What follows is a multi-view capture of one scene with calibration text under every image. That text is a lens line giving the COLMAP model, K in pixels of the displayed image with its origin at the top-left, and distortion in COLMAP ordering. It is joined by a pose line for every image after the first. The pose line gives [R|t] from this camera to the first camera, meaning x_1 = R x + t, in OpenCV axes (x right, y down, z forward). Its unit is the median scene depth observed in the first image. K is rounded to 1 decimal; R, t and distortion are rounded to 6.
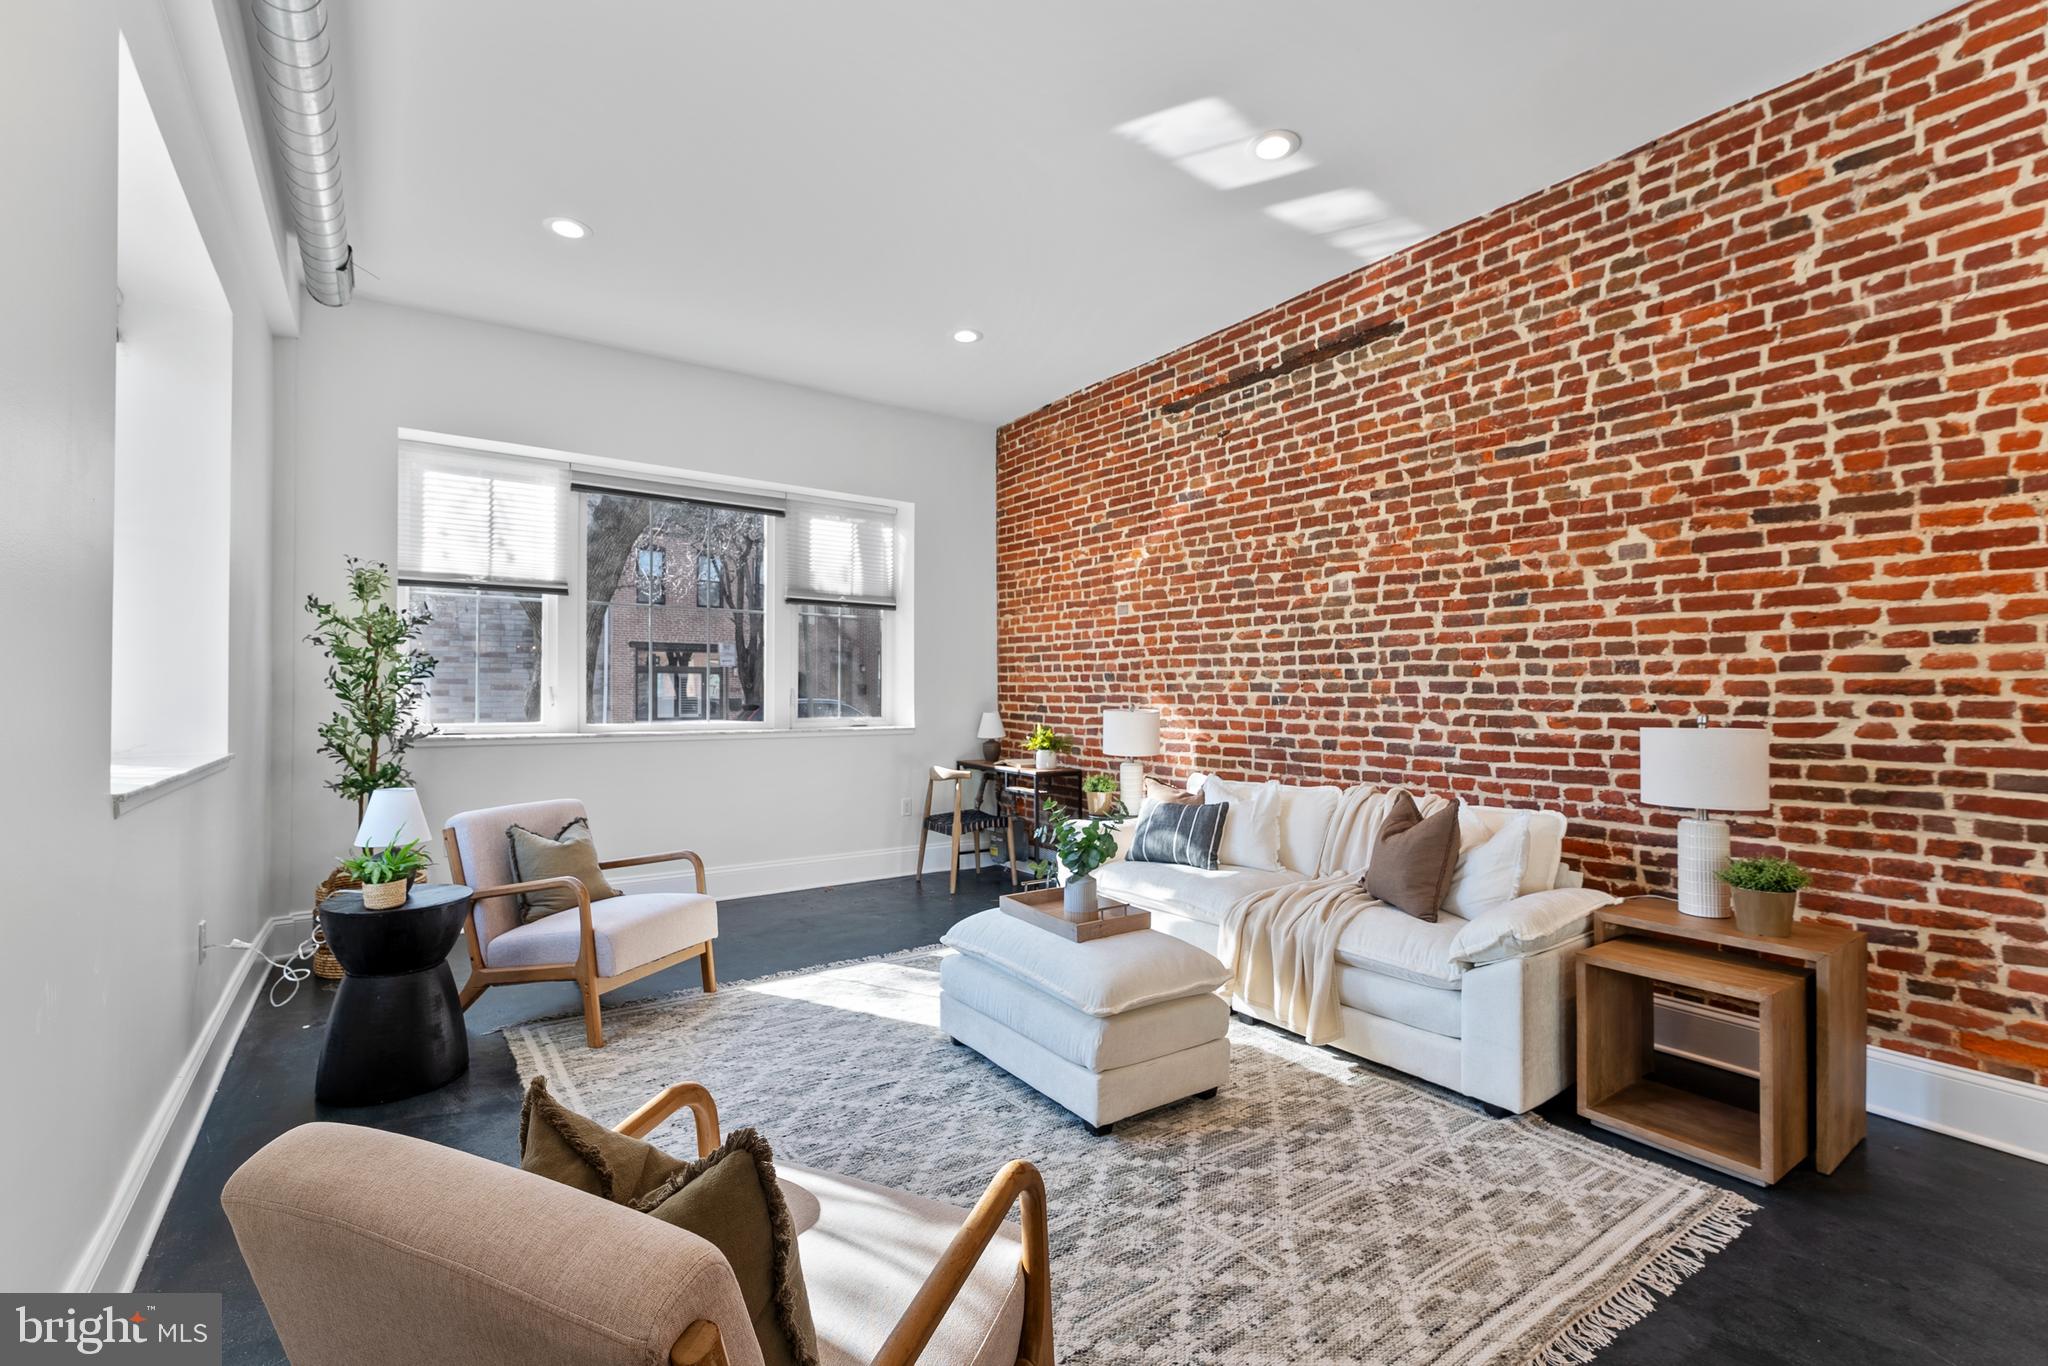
lens RADIAL K [[923.8, 0, 1024.0], [0, 923.8, 683.0], [0, 0, 1]] dist [0.000569, -0.000332]
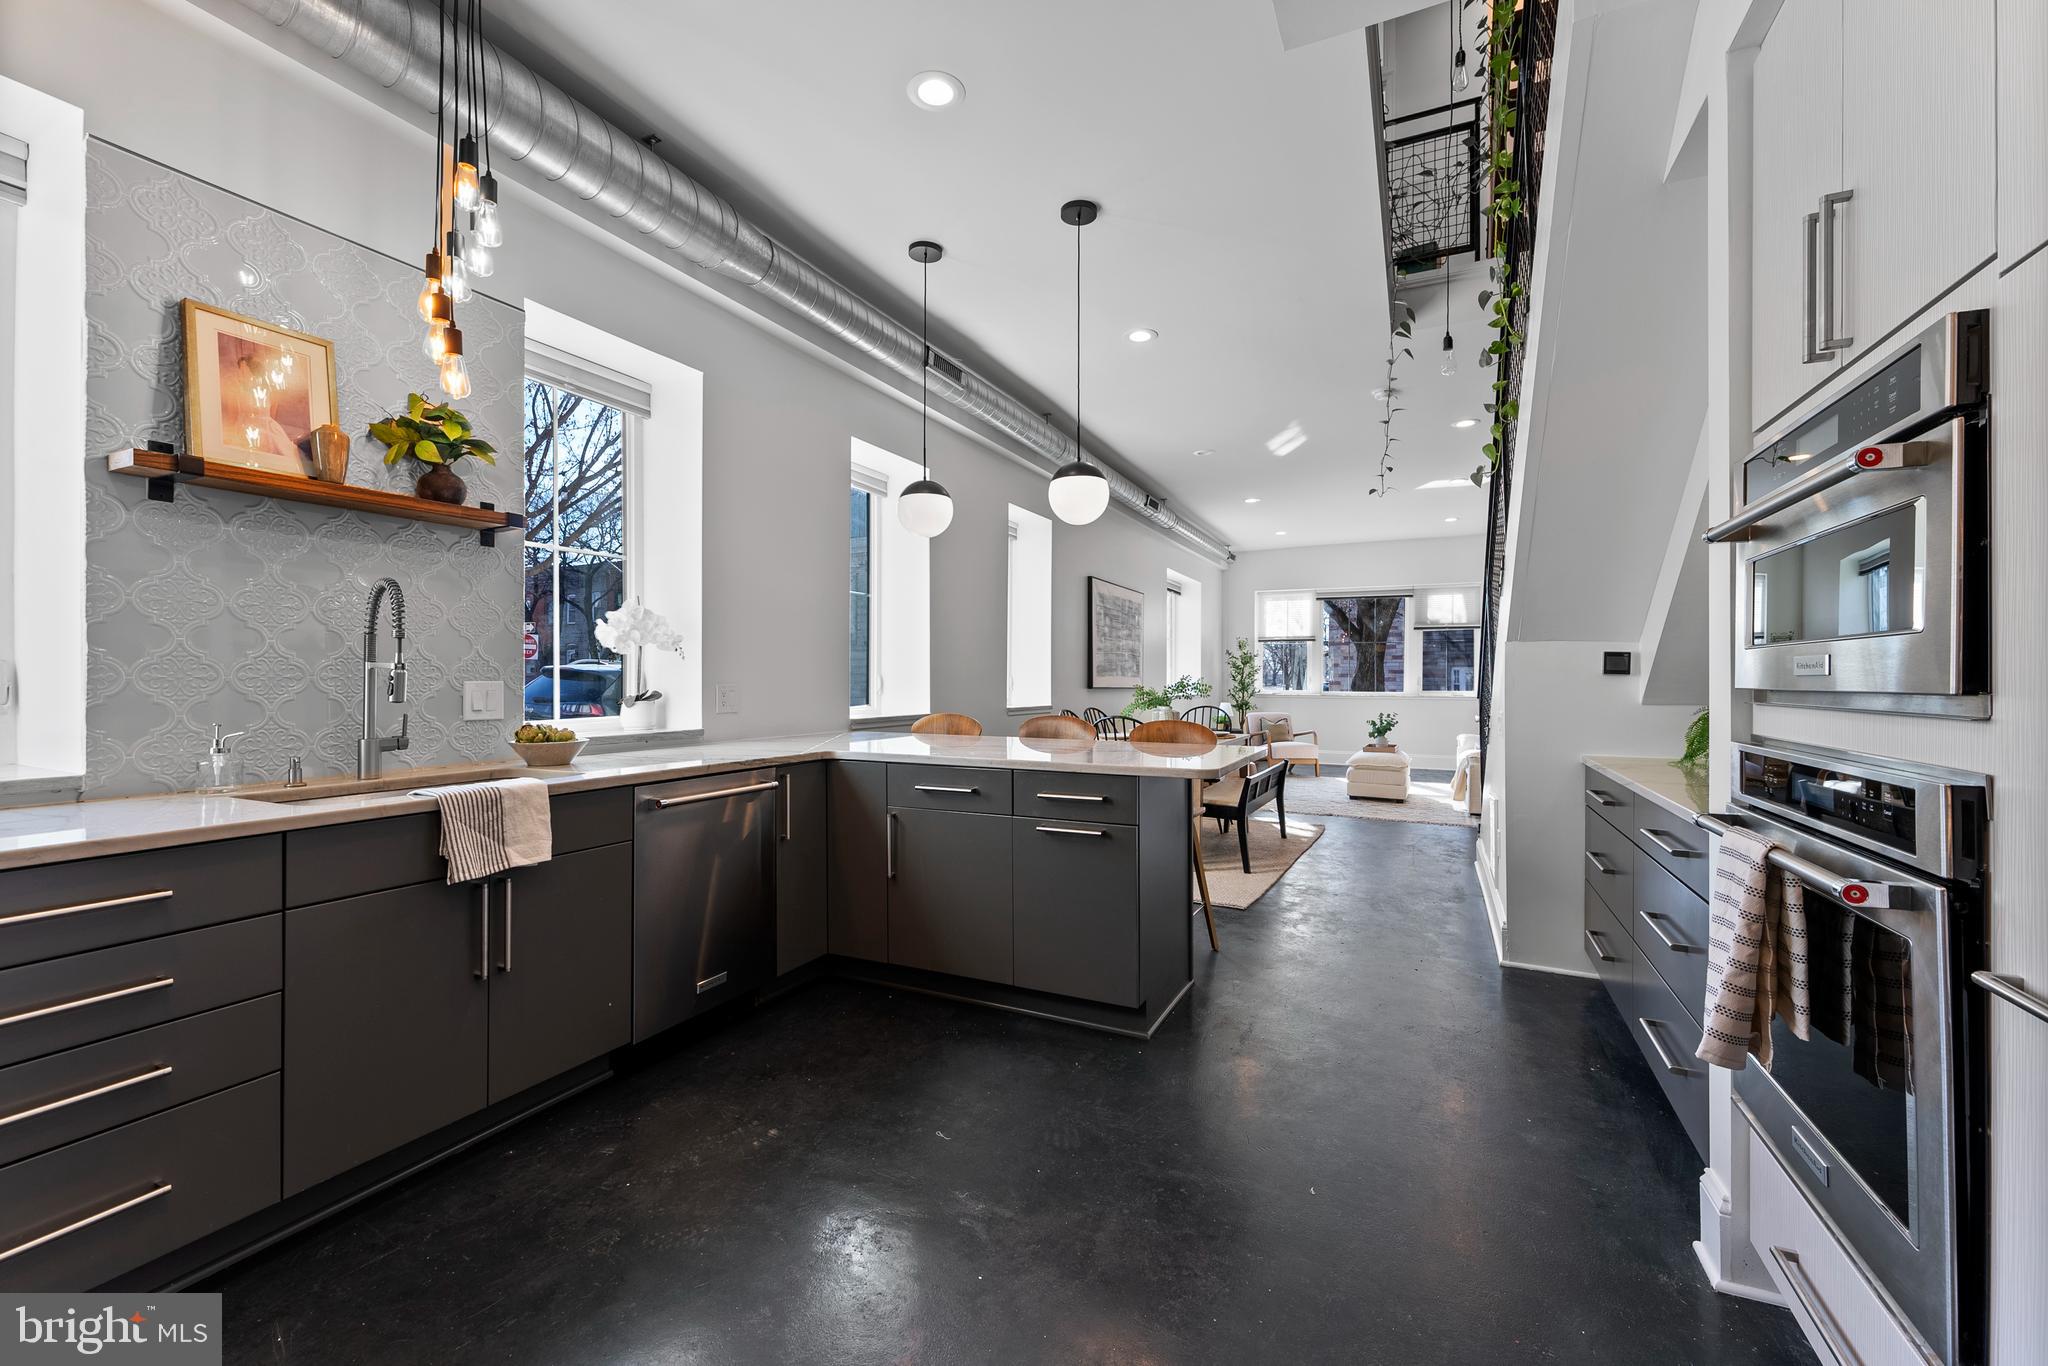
lens RADIAL K [[818.6, 0, 1049.9], [0, 818.6, 677.0], [0, 0, 1]] dist [0.003325, 0.000336]
pose [[0.513735, -0.000779, -0.857949, 1.700874], [0.007200, 0.999968, 0.003404, -0.011617], [0.857919, -0.007926, 0.513724, -1.276036]]
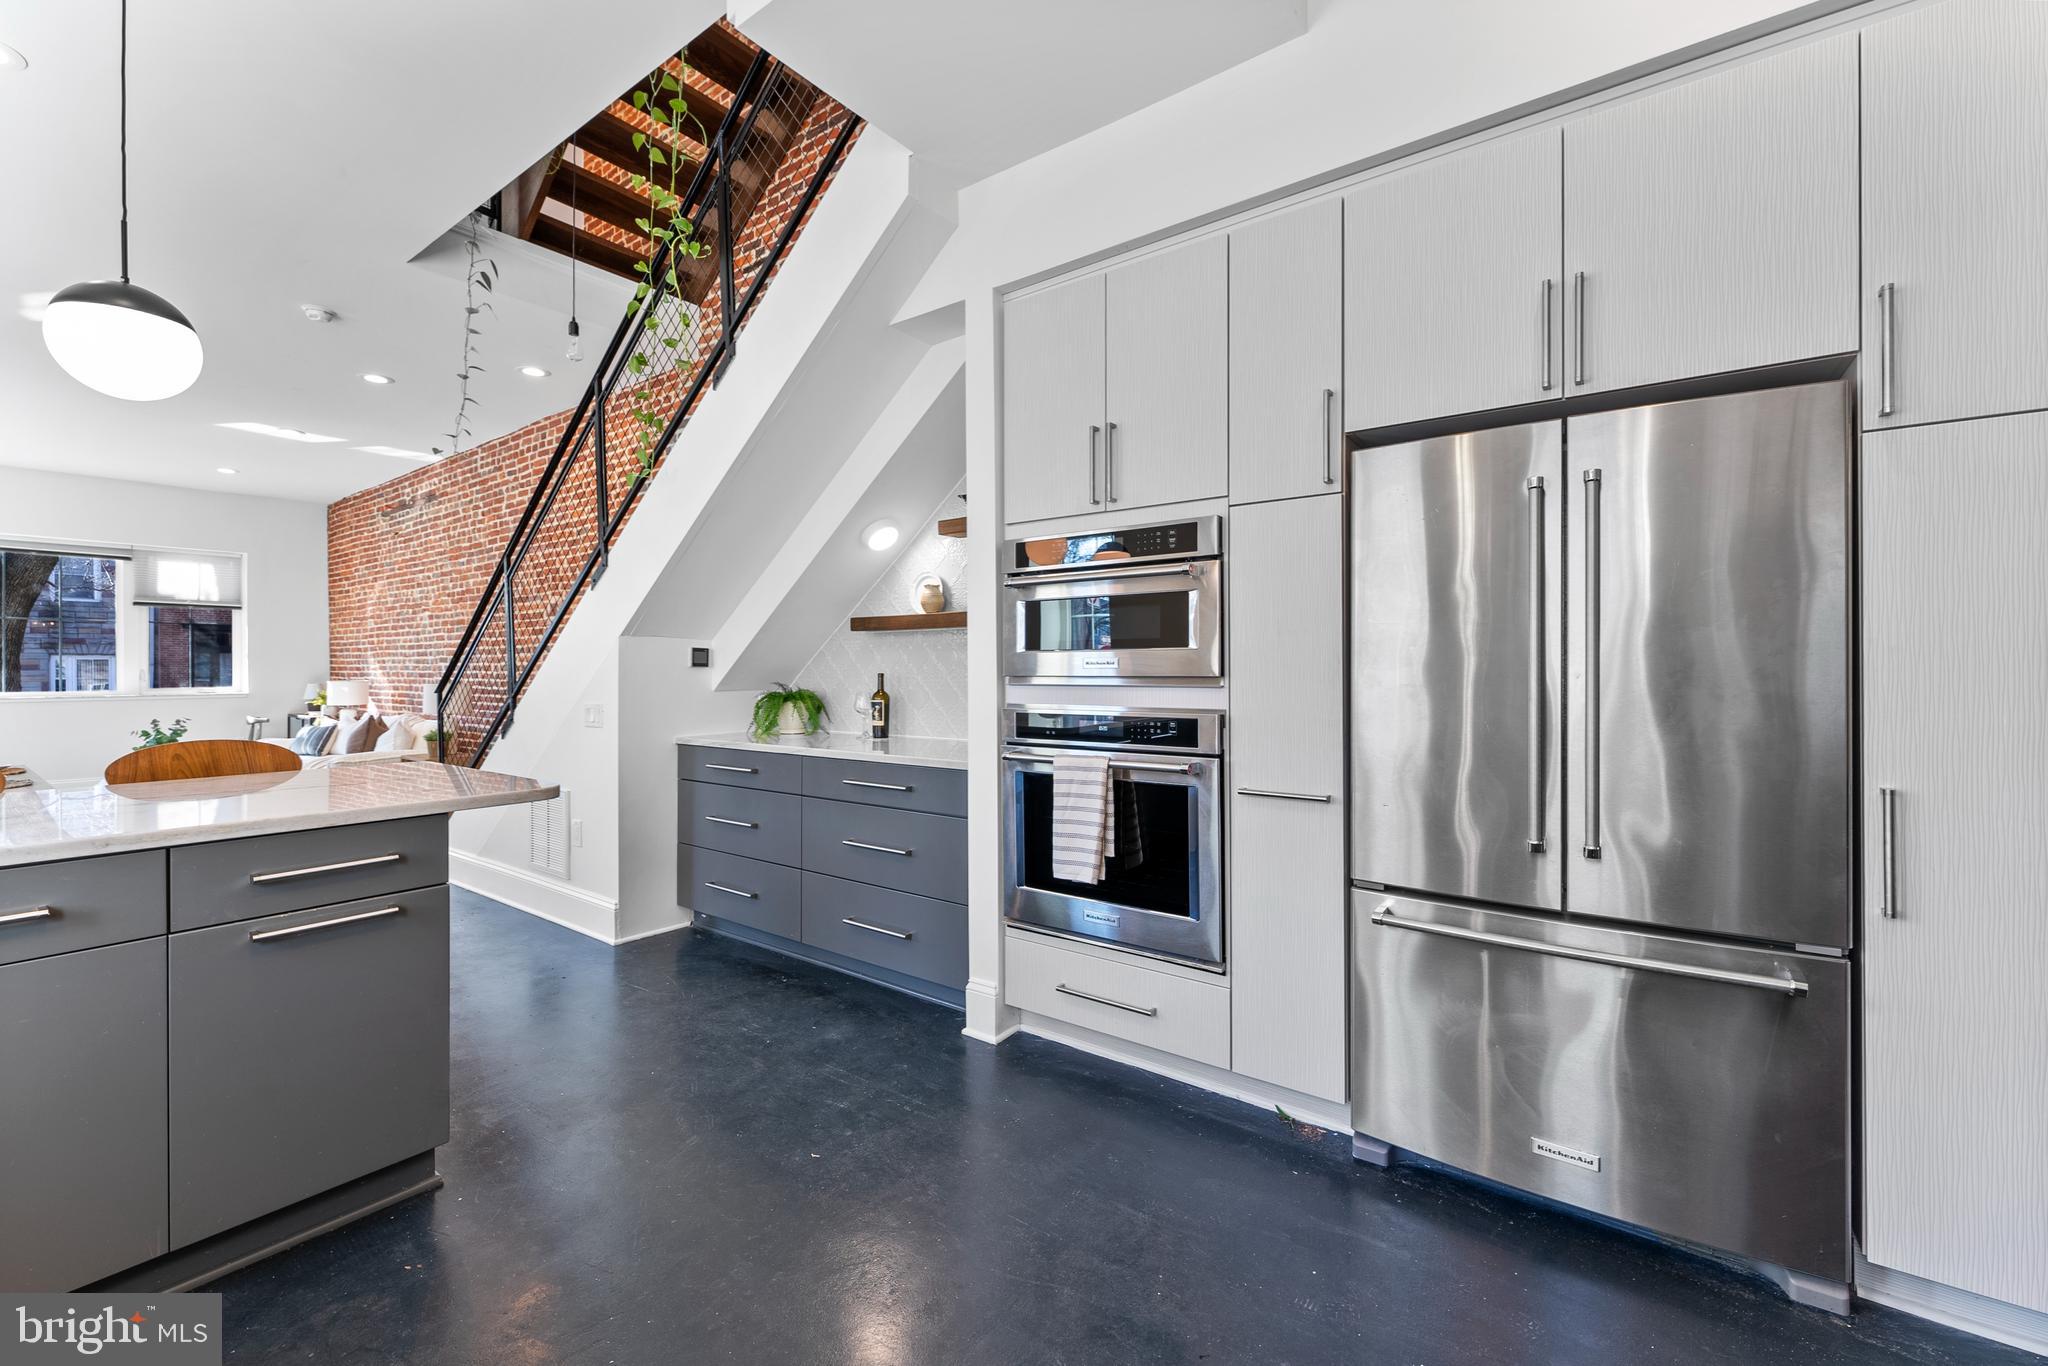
lens RADIAL K [[816.9, 0, 995.3], [0, 816.9, 668.7], [0, 0, 1]] dist [0.000167, 0.000142]
pose [[0.949610, -0.003292, 0.313418, 1.266272], [0.000229, 0.999952, 0.009808, -0.014919], [-0.313435, -0.009242, 0.949565, -1.428608]]
